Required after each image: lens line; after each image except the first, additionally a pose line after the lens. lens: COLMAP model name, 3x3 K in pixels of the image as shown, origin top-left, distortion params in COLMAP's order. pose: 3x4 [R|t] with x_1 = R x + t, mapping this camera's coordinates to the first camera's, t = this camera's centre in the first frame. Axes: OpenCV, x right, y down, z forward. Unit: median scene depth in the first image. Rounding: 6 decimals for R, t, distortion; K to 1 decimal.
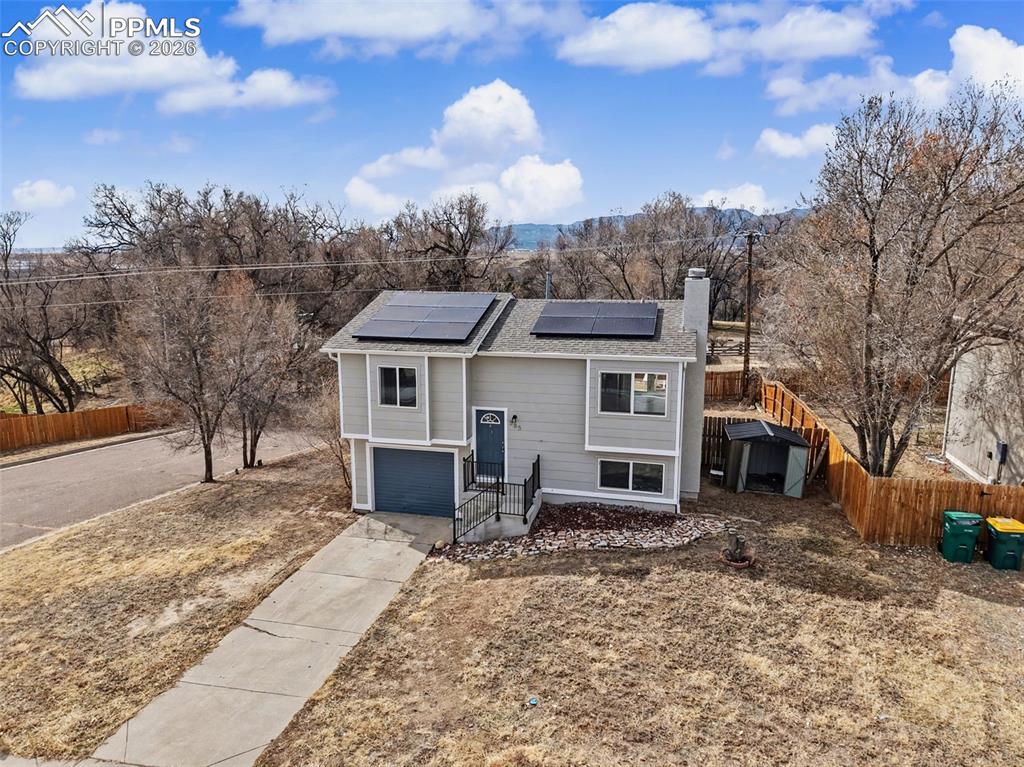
lens RADIAL K [[680.4, 0, 513.4], [0, 680.4, 387.6], [0, 0, 1]] dist [0.015061, -0.013425]
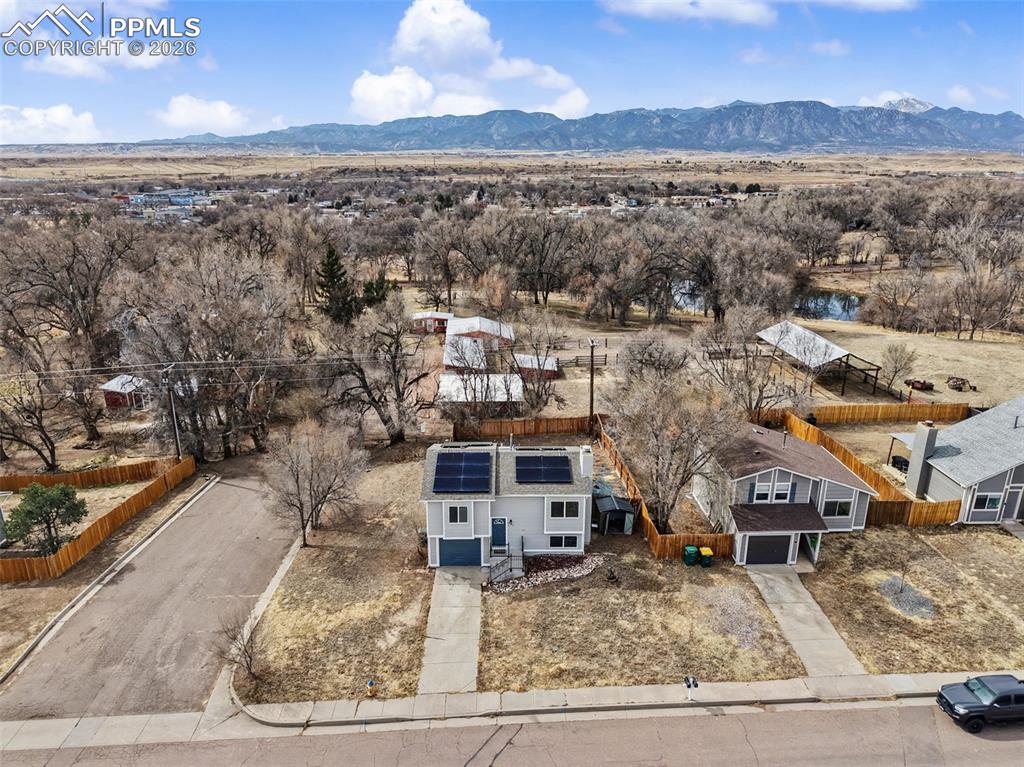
lens RADIAL K [[680.4, 0, 512.2], [0, 680.4, 377.8], [0, 0, 1]] dist [0.015061, -0.013425]
pose [[0.965639, -0.074315, 0.249033, -0.534701], [0.044560, 0.991398, 0.123064, -0.722234], [-0.256037, -0.107738, 0.960644, -1.115281]]
